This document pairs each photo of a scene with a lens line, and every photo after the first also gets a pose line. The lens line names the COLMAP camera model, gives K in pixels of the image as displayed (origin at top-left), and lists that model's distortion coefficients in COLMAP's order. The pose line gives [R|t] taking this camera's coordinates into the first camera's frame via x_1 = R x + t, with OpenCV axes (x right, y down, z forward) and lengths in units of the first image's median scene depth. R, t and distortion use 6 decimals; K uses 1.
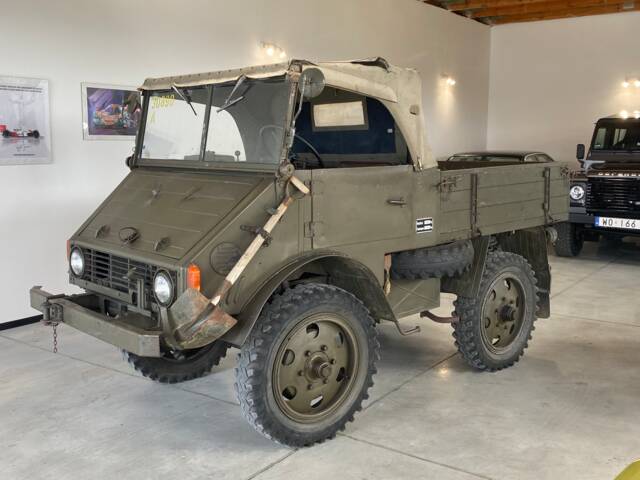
lens RADIAL K [[683.5, 0, 323.0], [0, 683.5, 237.8], [0, 0, 1]] dist [0.092403, -0.170506]
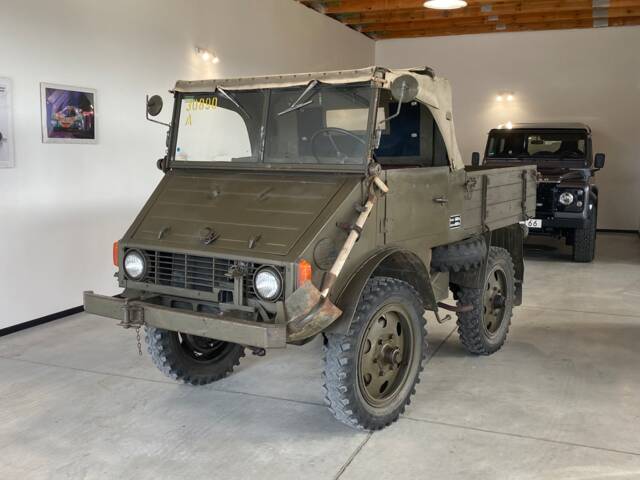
lens RADIAL K [[683.5, 0, 323.0], [0, 683.5, 237.8], [0, 0, 1]] dist [0.092403, -0.170506]
pose [[0.974694, -0.022676, 0.222392, -0.320028], [0.025380, 0.999635, -0.009308, 0.013246], [-0.222100, 0.014717, 0.974913, -0.021728]]
